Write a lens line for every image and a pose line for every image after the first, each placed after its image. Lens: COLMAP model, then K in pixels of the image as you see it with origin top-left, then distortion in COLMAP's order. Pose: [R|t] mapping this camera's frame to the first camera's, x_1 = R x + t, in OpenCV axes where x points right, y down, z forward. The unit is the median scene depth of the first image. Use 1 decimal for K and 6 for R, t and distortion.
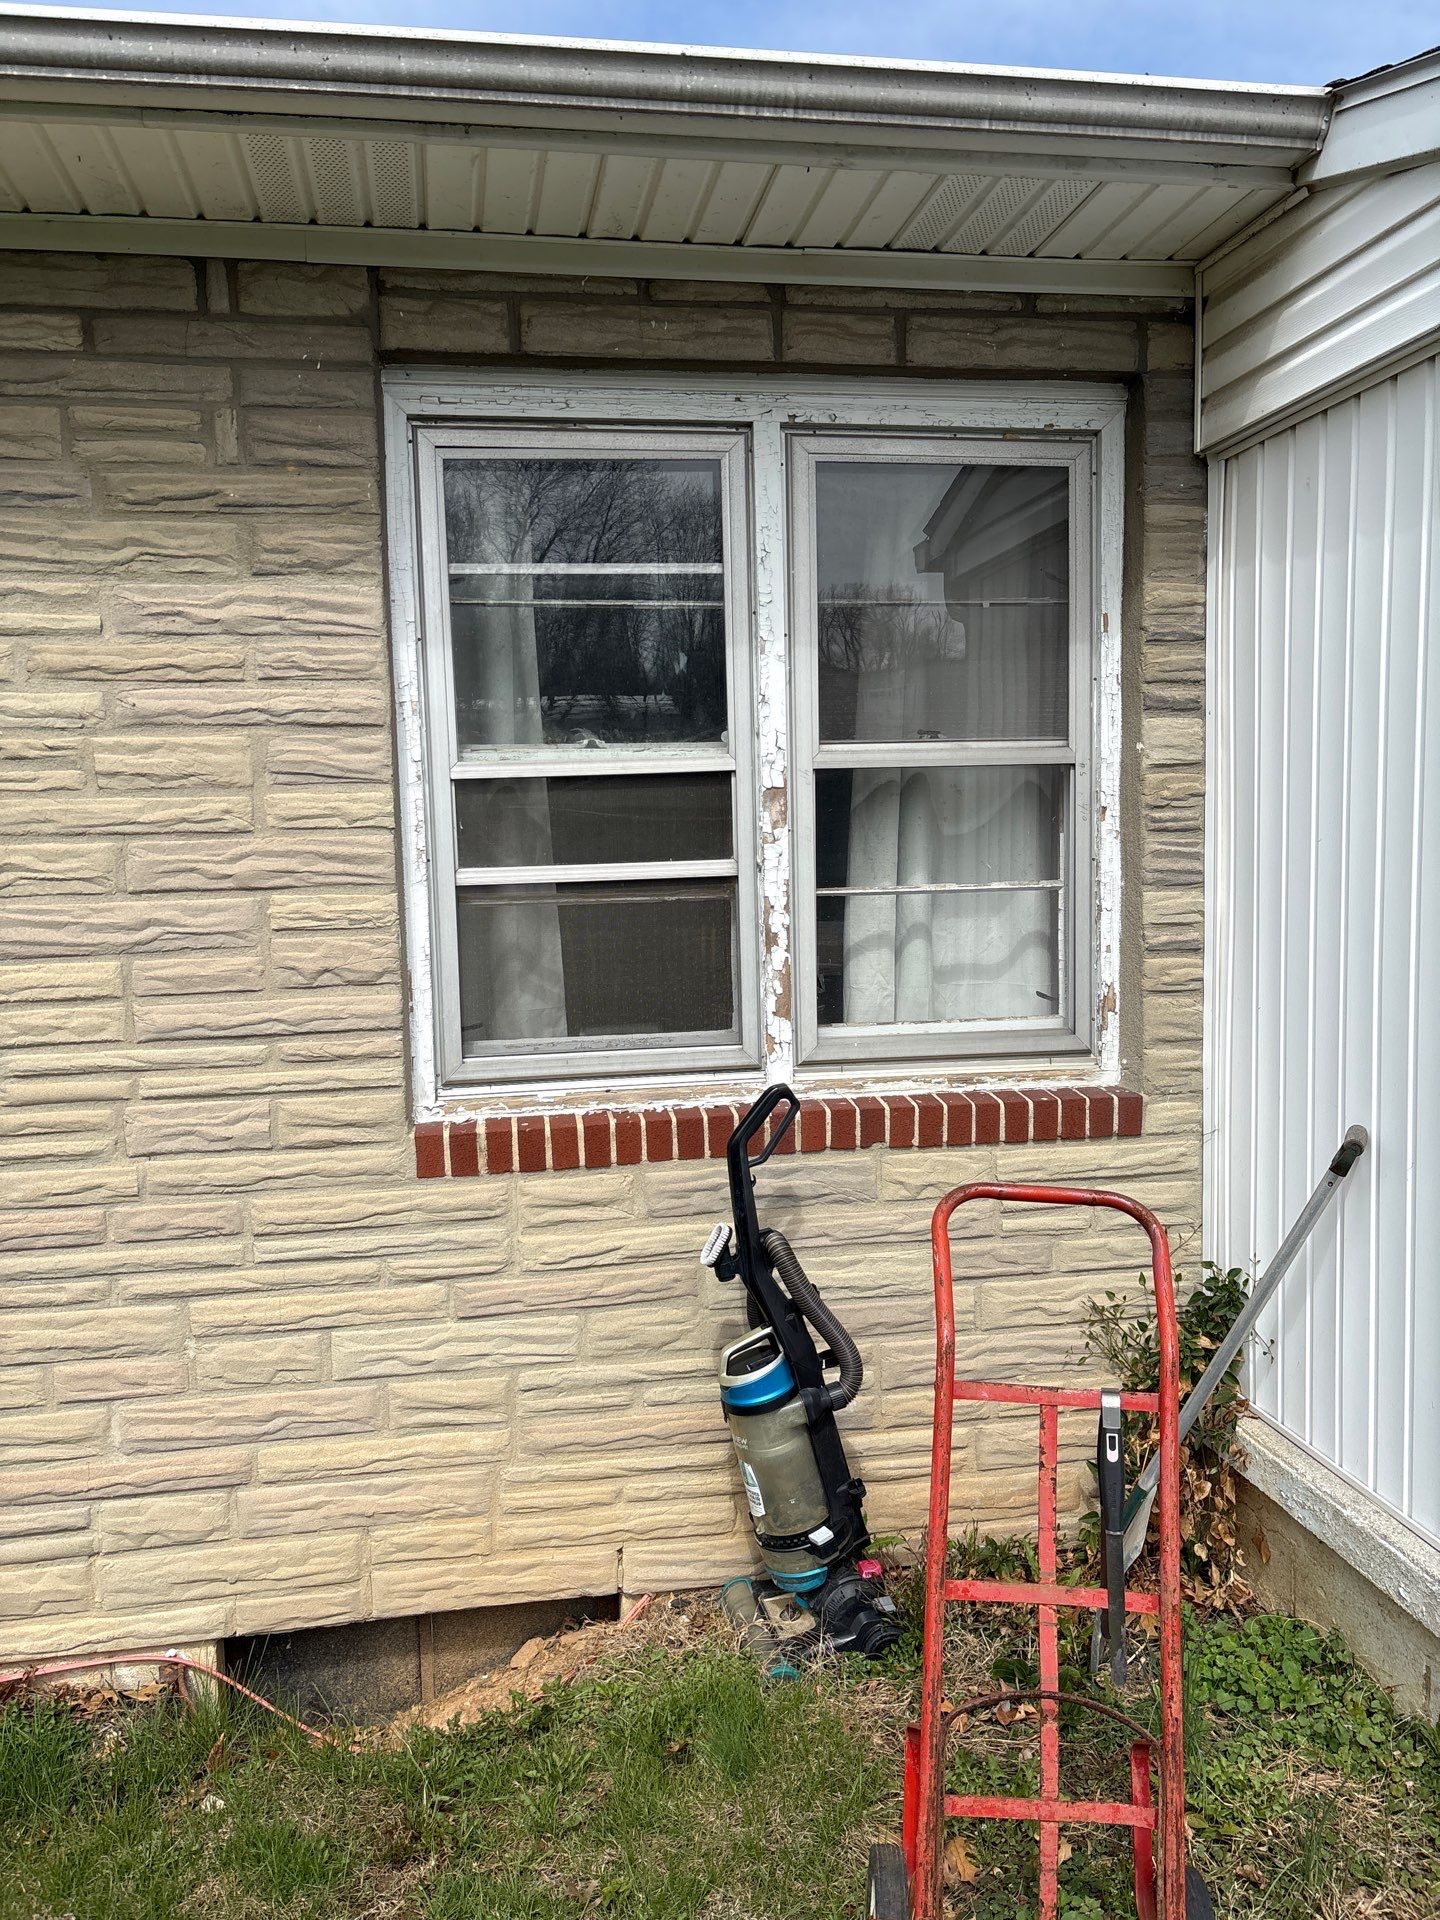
lens RADIAL K [[1491.2, 0, 729.5], [0, 1491.2, 957.5], [0, 0, 1]] dist [0.030494, -0.005562]
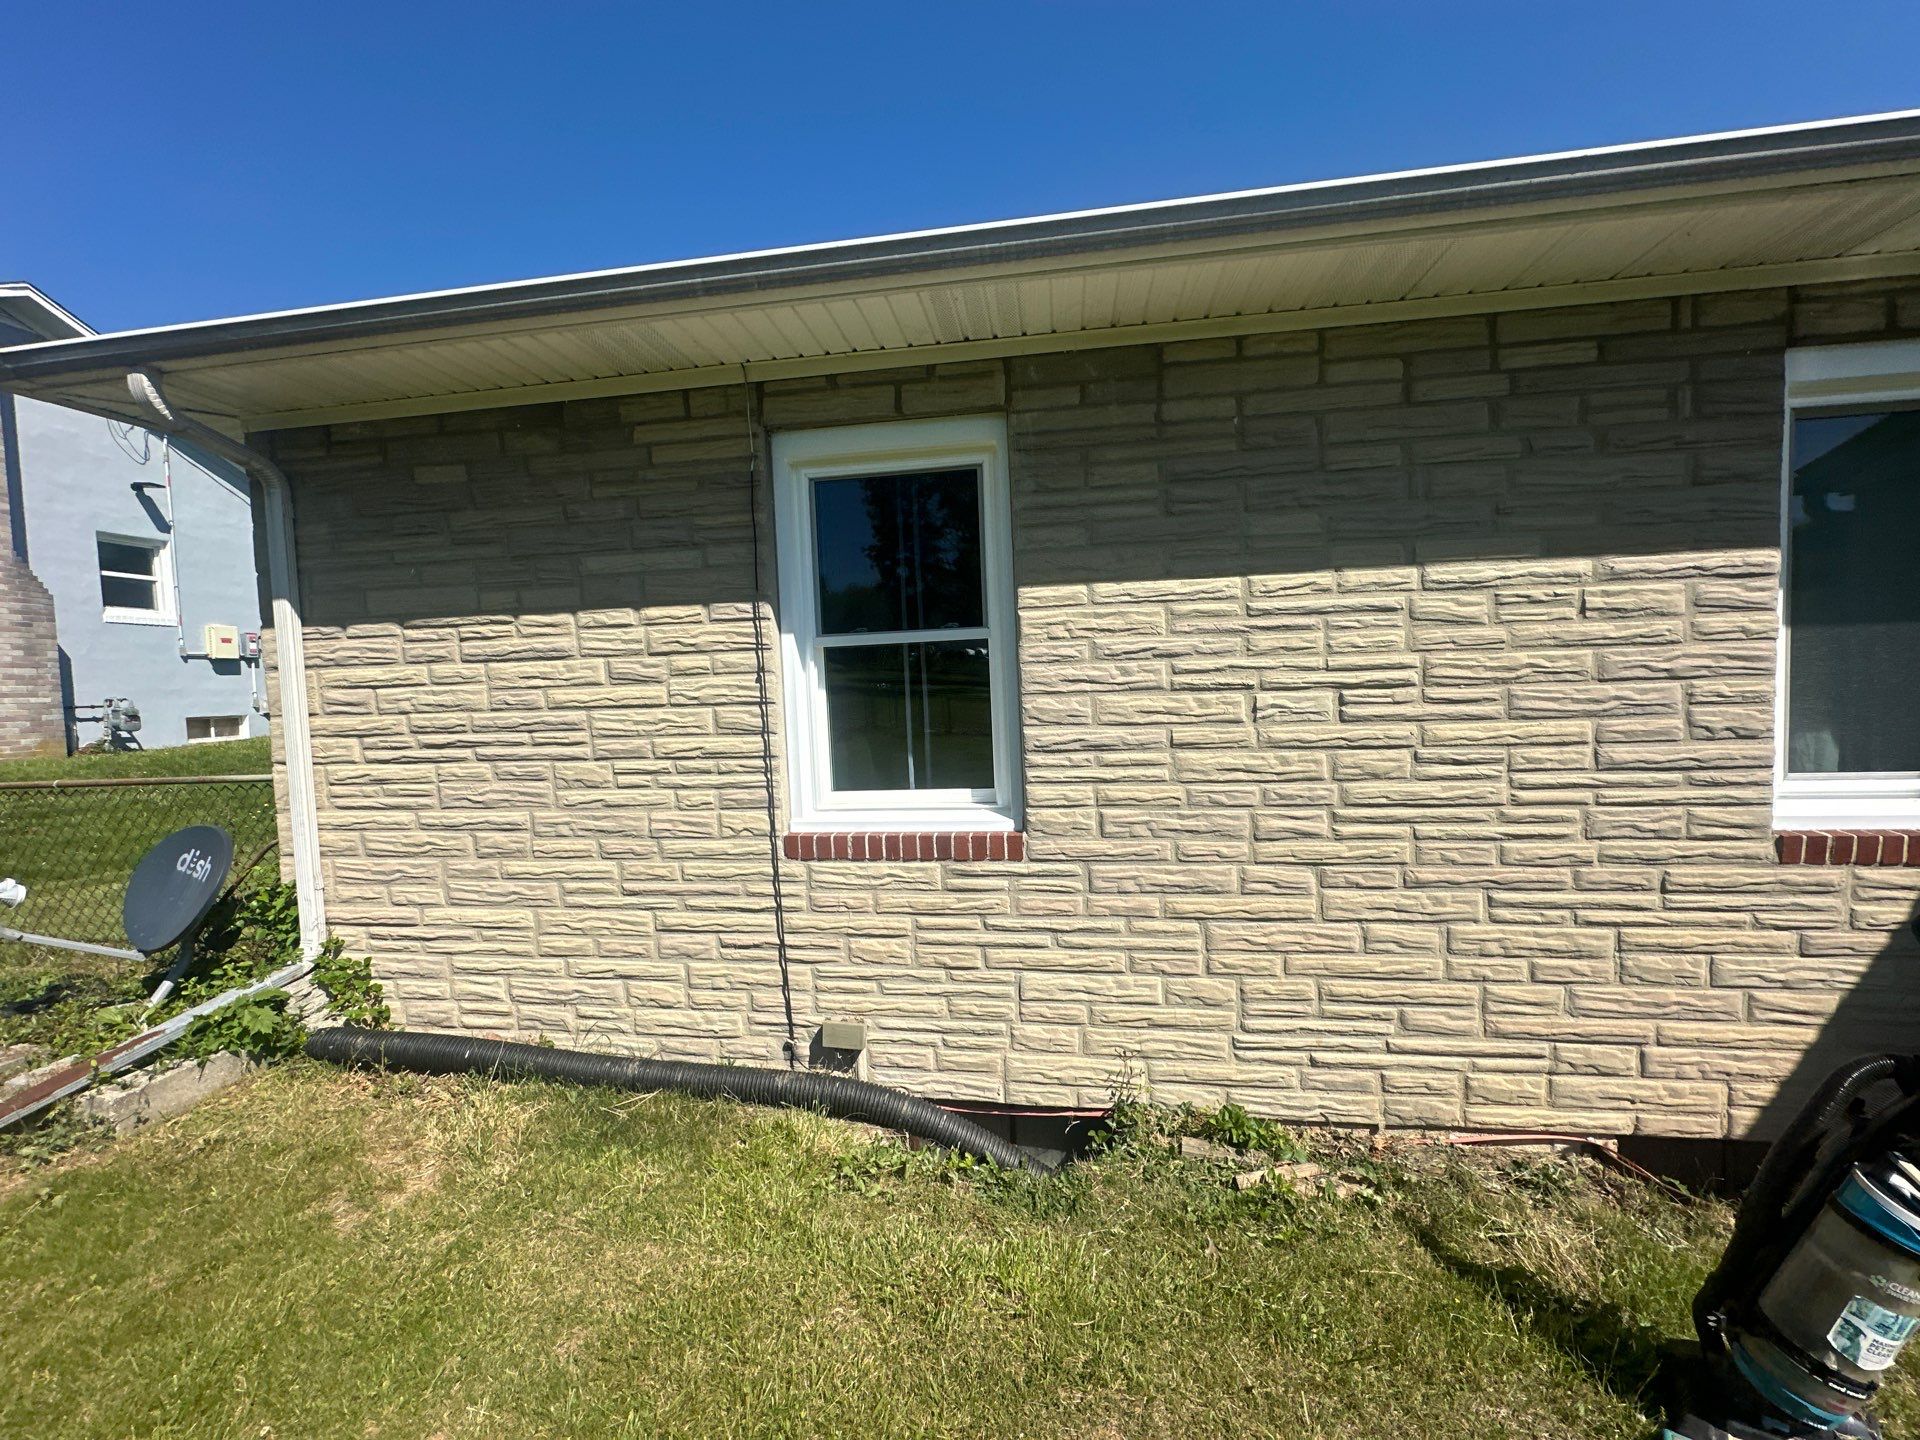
lens RADIAL K [[800.9, 0, 957.5], [0, 800.9, 712.8], [0, 0, 1]] dist [0.001836, 0.000251]
pose [[0.949965, 0.008579, -0.312237, -0.788527], [-0.015381, 0.999695, -0.019328, 0.021288], [0.311976, 0.023164, 0.949808, -0.070592]]
